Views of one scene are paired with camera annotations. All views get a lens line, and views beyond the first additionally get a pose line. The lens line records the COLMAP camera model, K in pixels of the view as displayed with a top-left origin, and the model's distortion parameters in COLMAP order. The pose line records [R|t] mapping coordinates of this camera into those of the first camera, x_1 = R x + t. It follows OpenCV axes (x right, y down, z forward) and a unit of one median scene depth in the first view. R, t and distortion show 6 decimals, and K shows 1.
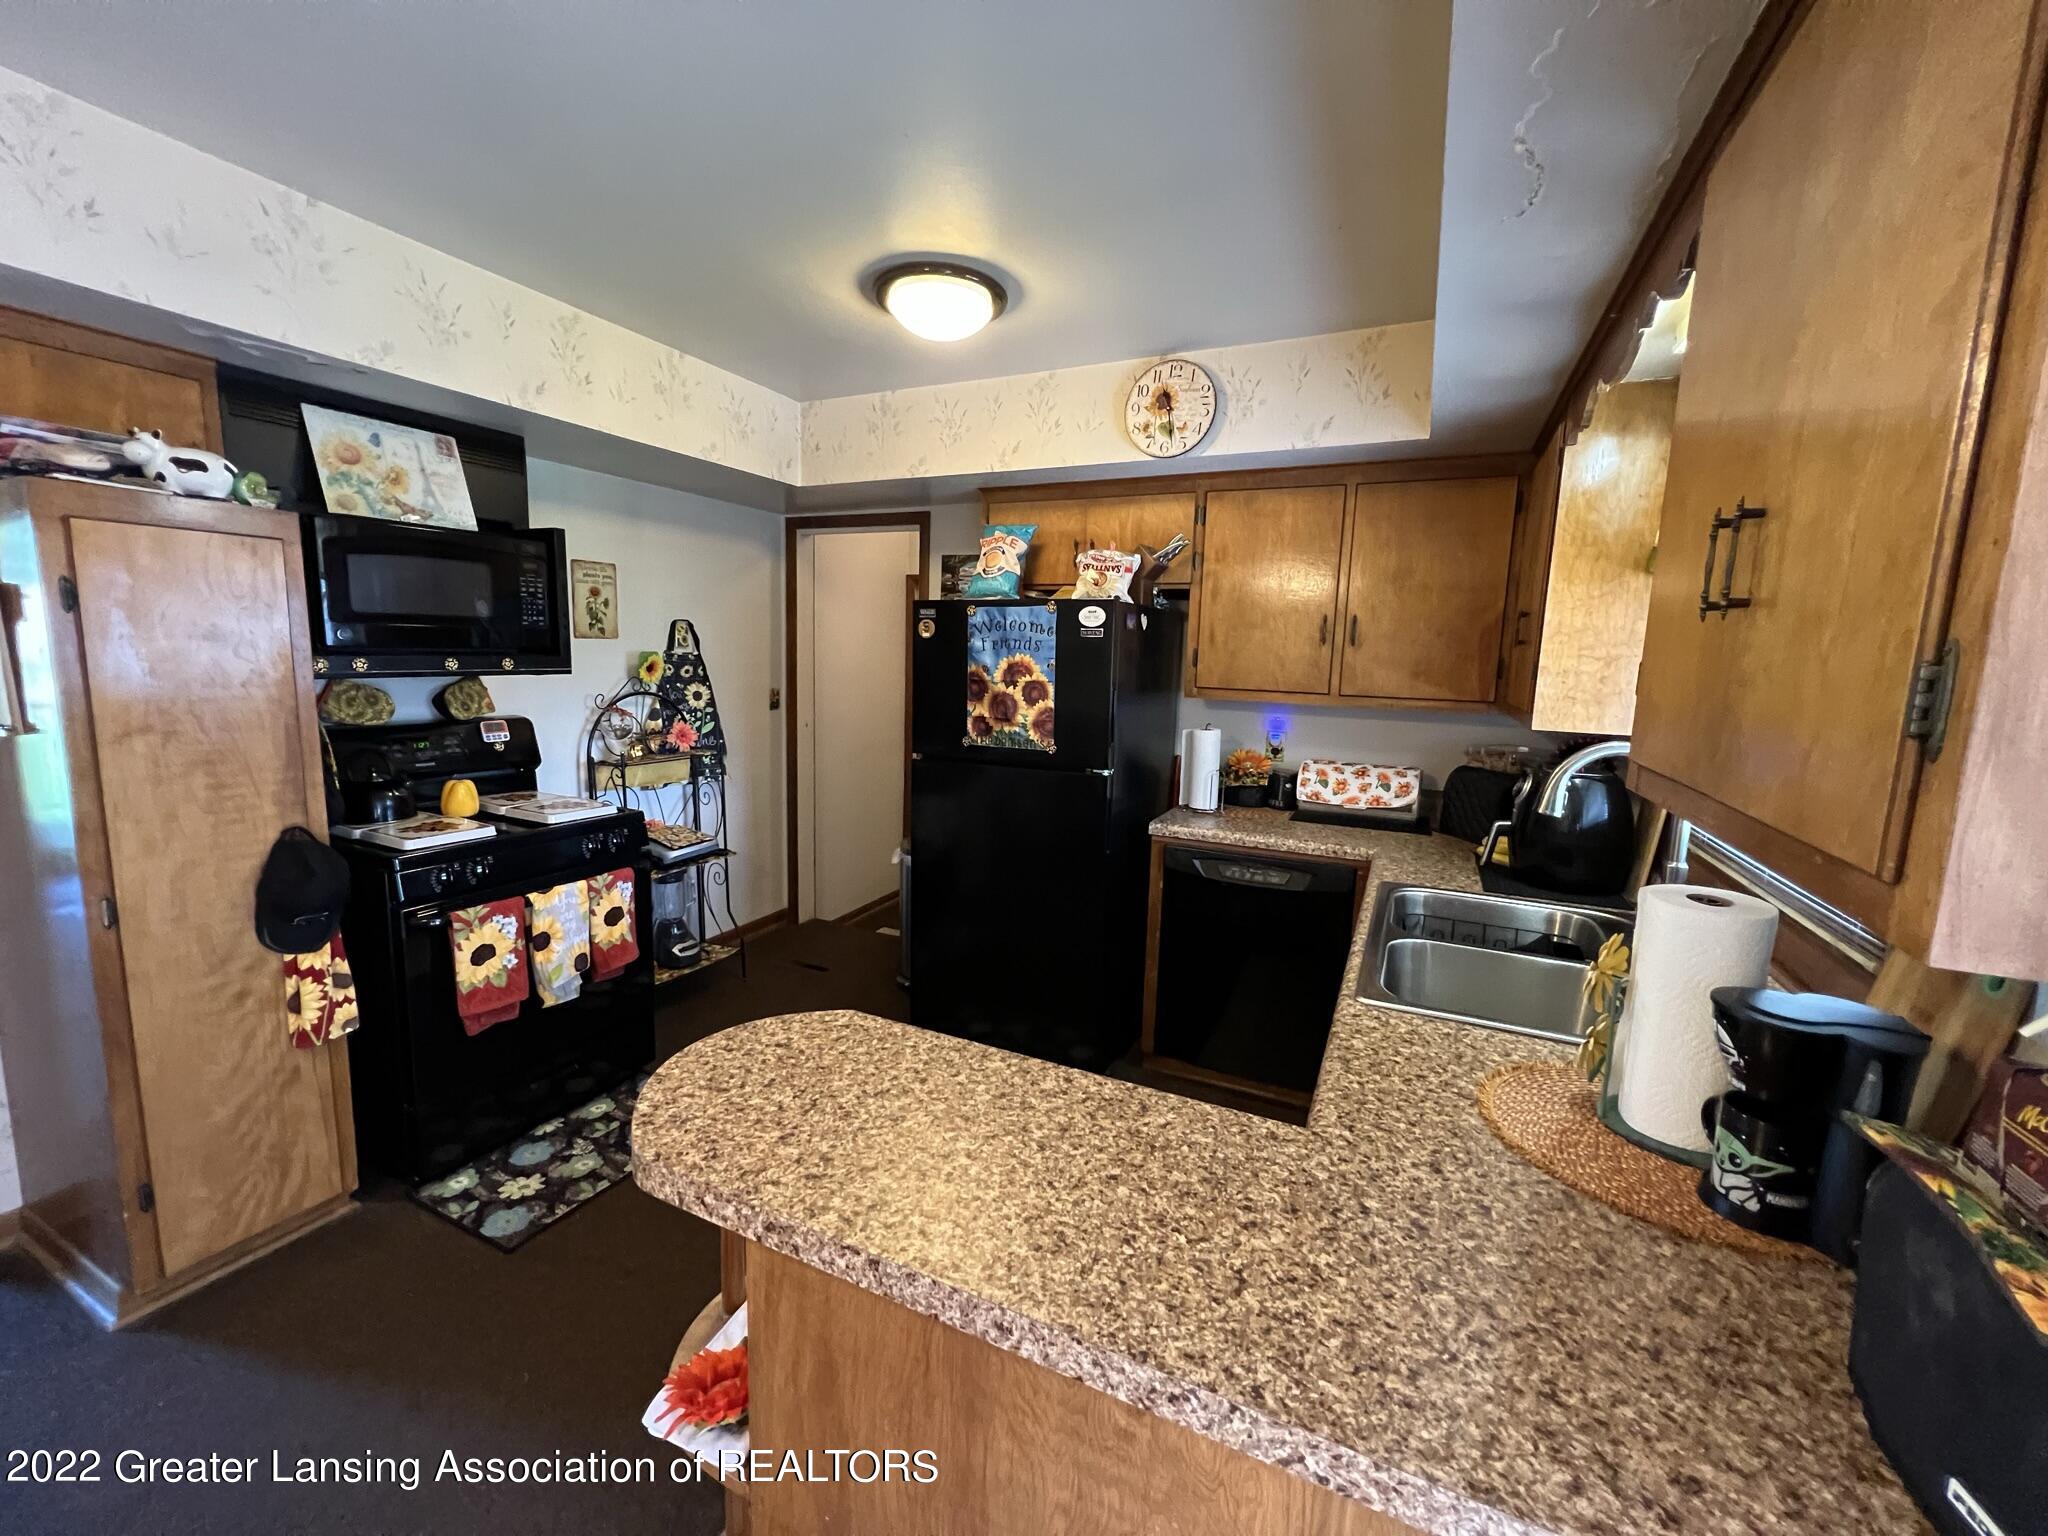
lens RADIAL K [[820.7, 0, 1021.7], [0, 820.7, 767.5], [0, 0, 1]] dist [-0.002765, 0.000018]
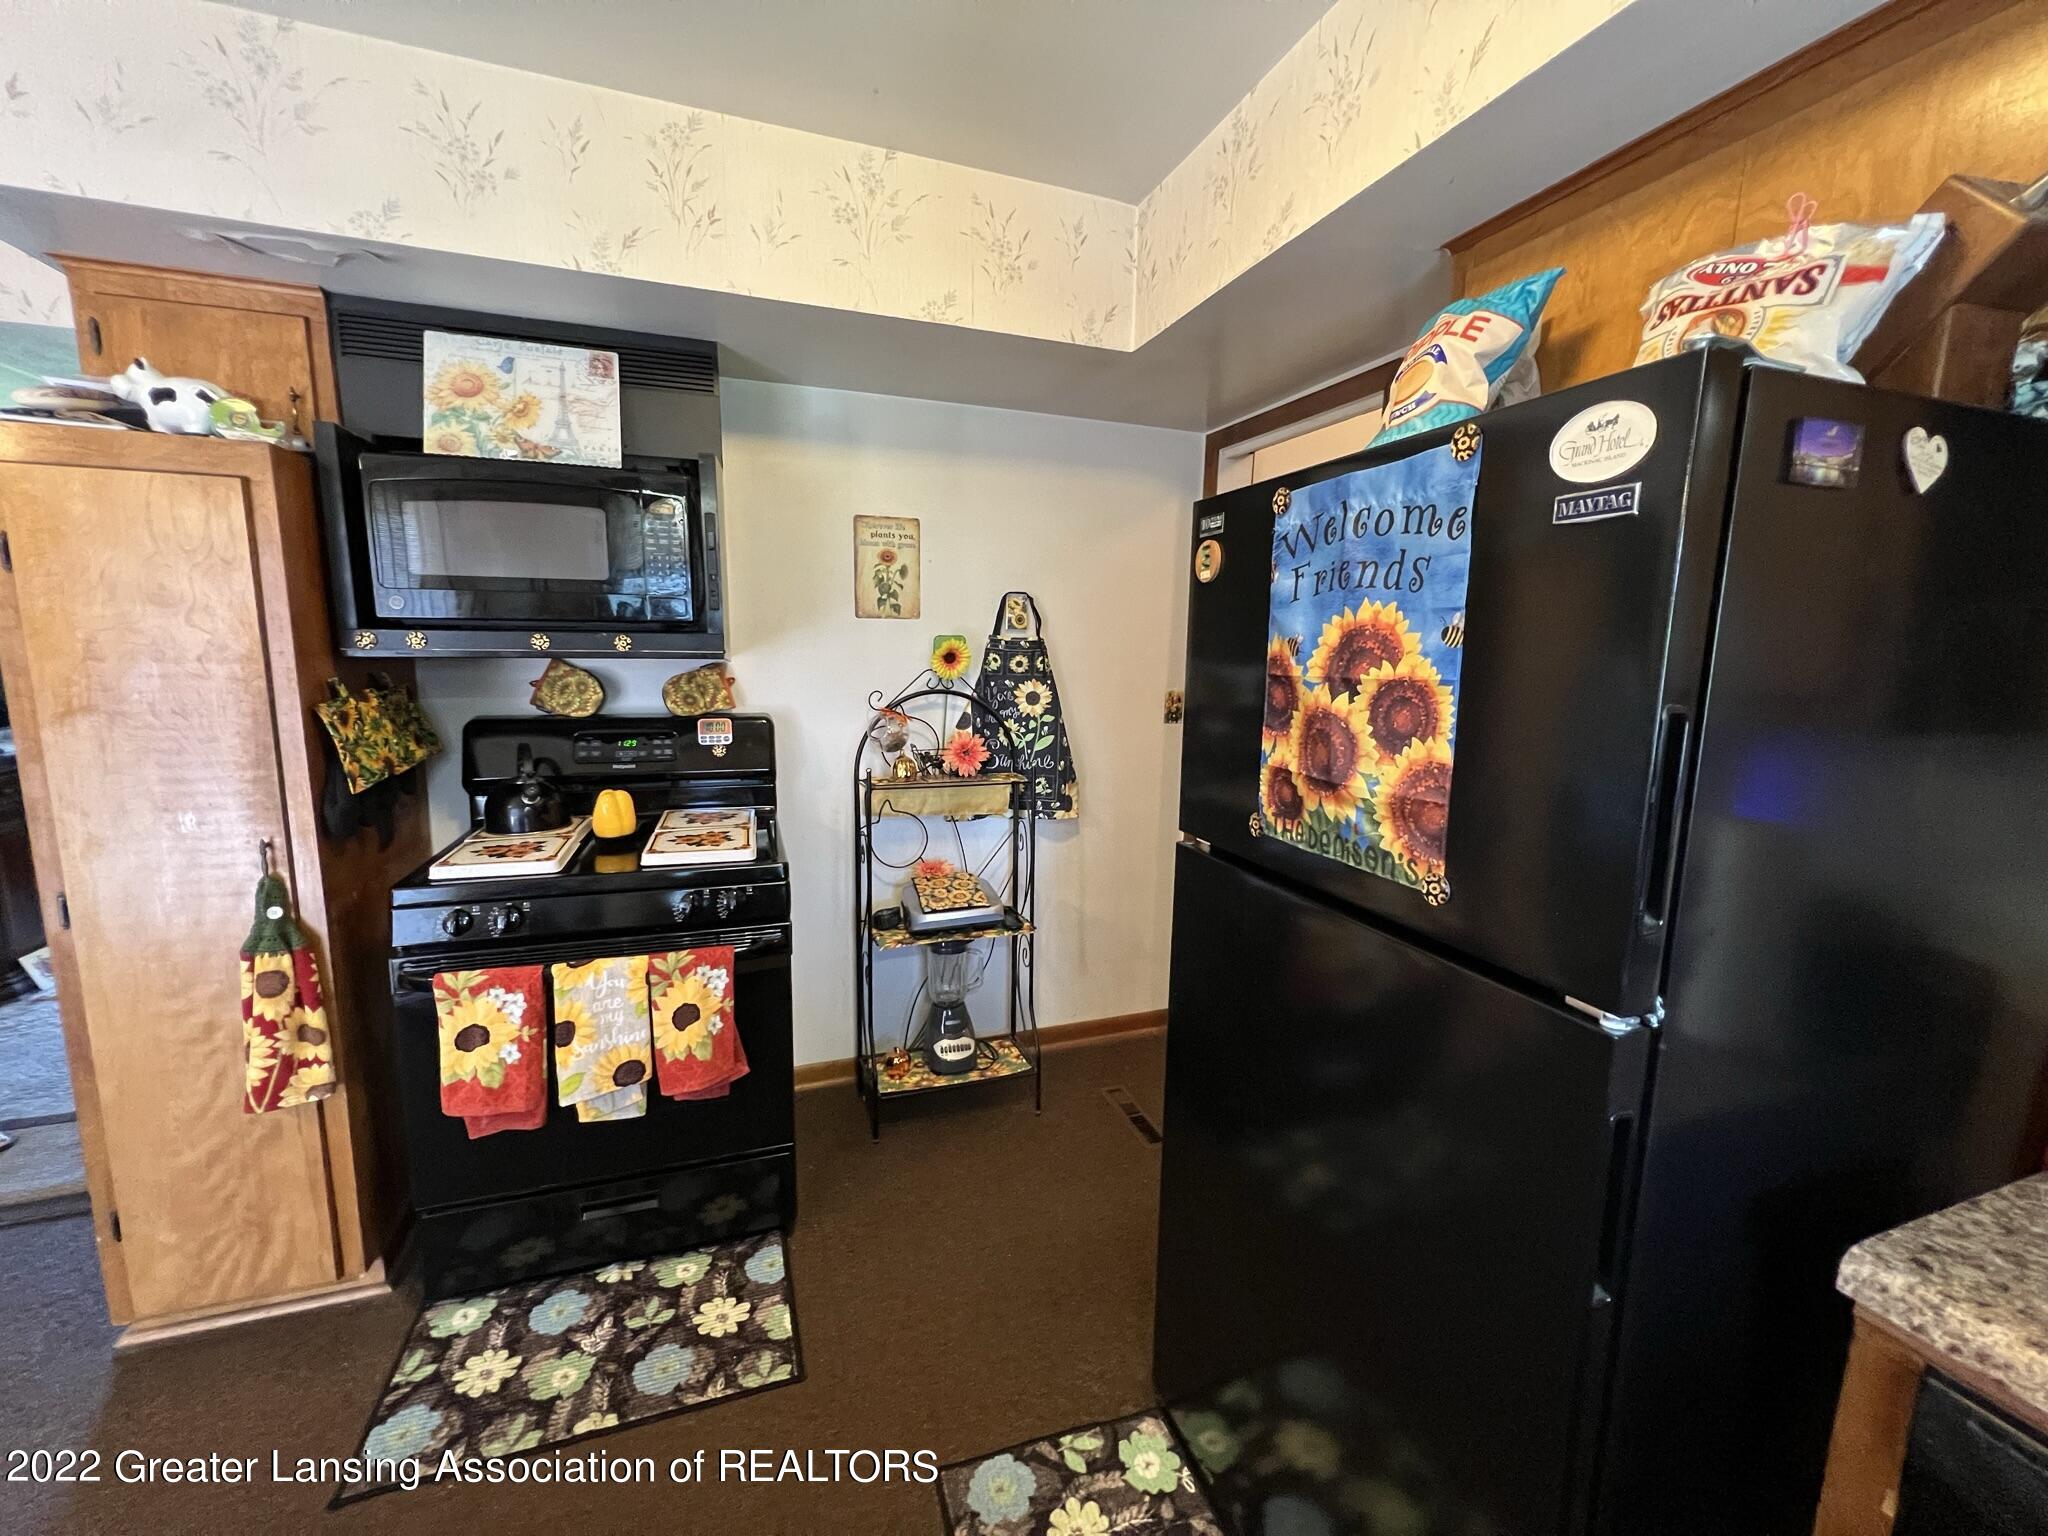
lens RADIAL K [[820.7, 0, 1023.2], [0, 820.7, 767.1], [0, 0, 1]] dist [-0.002765, 0.000018]
pose [[0.711483, 0.090555, -0.696844, 0.158634], [-0.097217, 0.994810, 0.030016, -0.072887], [0.695946, 0.046389, 0.716594, 0.731017]]
